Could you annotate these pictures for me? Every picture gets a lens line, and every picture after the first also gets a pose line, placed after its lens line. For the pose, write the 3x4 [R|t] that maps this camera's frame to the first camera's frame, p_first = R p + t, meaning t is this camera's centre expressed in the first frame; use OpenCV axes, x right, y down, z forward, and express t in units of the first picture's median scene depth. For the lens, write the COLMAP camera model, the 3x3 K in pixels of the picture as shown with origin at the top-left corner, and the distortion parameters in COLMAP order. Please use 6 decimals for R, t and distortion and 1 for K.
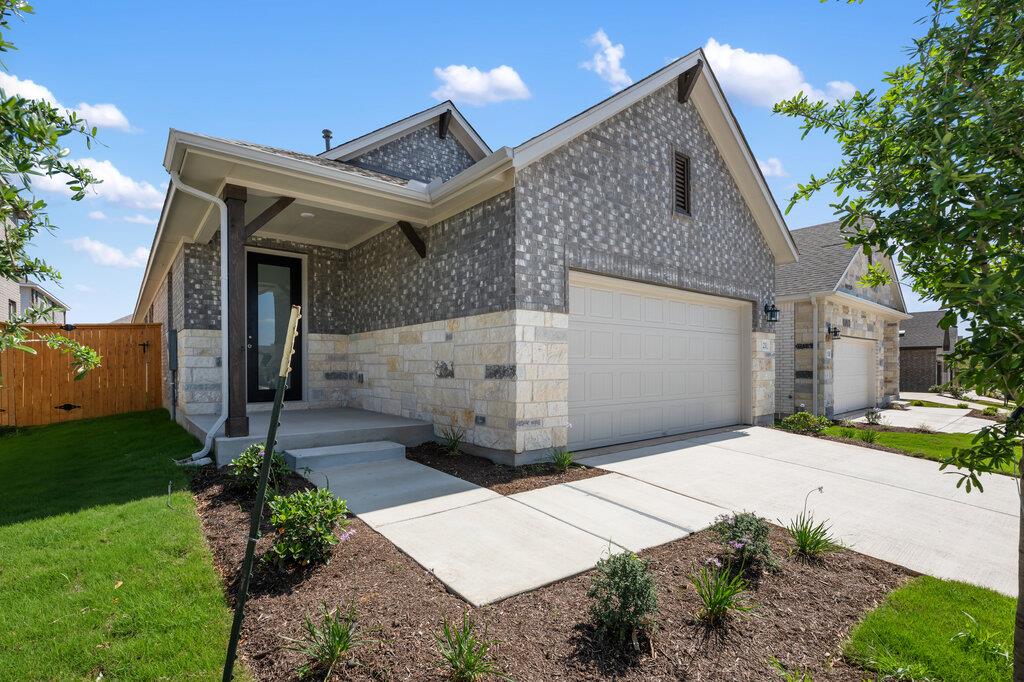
lens RADIAL K [[447.5, 0, 465.1], [0, 447.5, 368.1], [0, 0, 1]] dist [0.000971, 0.000222]
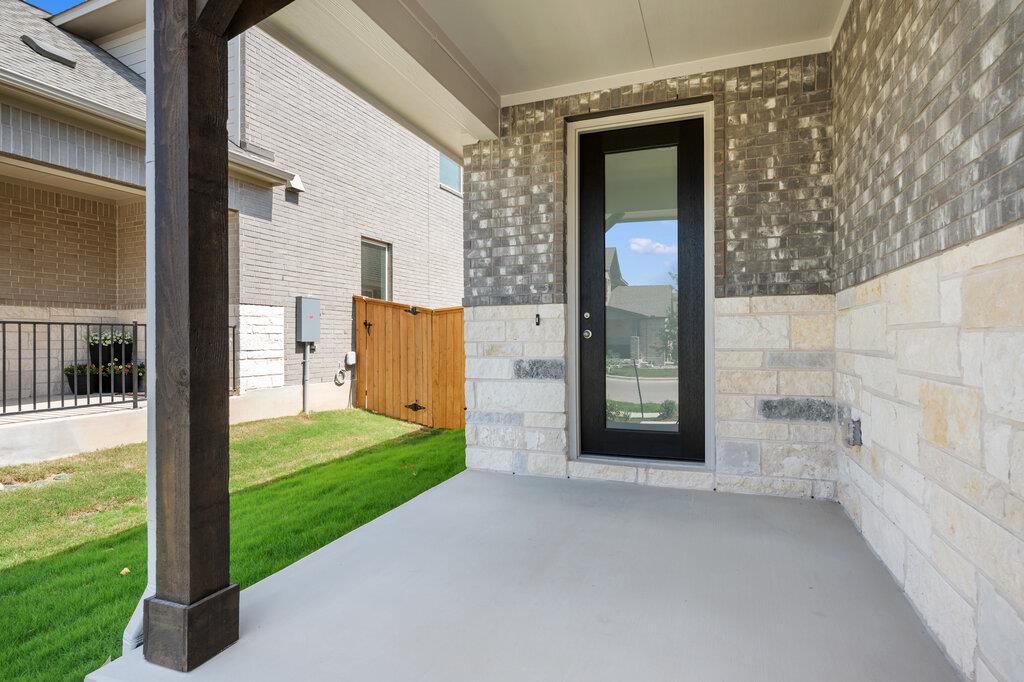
lens RADIAL K [[545.1, 0, 507.9], [0, 545.1, 336.0], [0, 0, 1]] dist [0.001166, -0.000222]
pose [[0.531686, -0.004398, -0.846930, -0.049135], [0.001890, 0.999990, -0.004006, -0.052926], [0.846939, 0.000529, 0.531689, 0.731730]]
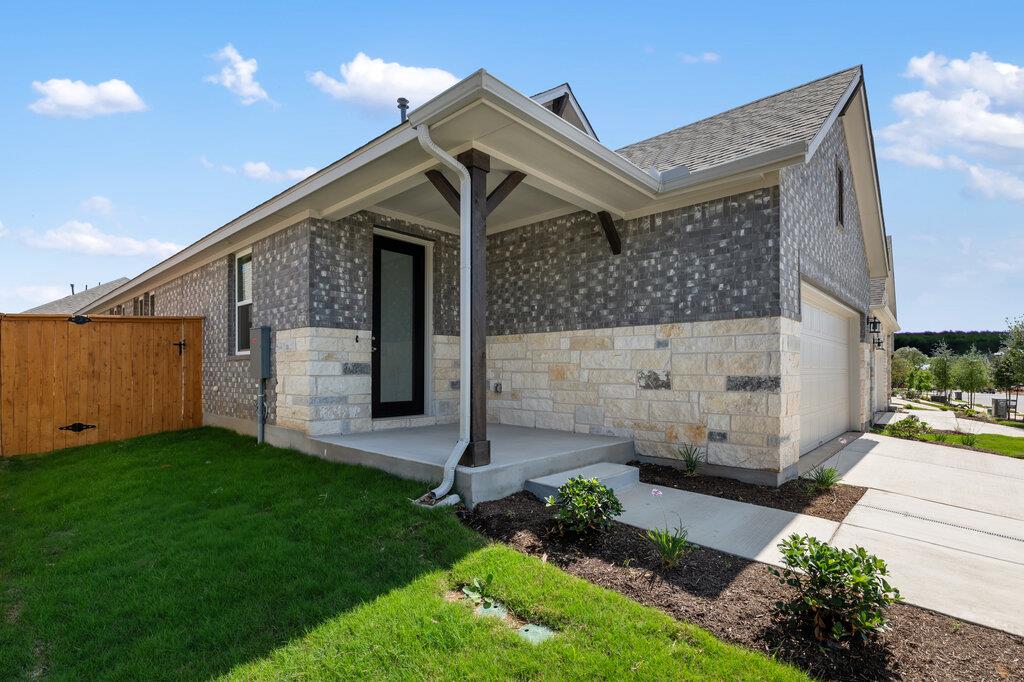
lens RADIAL K [[470.2, 0, 542.9], [0, 470.2, 367.4], [0, 0, 1]] dist [-0.000011, 0.000367]
pose [[0.977648, 0.006584, 0.210144, -0.417722], [-0.004396, 0.999931, -0.010876, -0.009660], [-0.210202, 0.009709, 0.977610, 0.113166]]
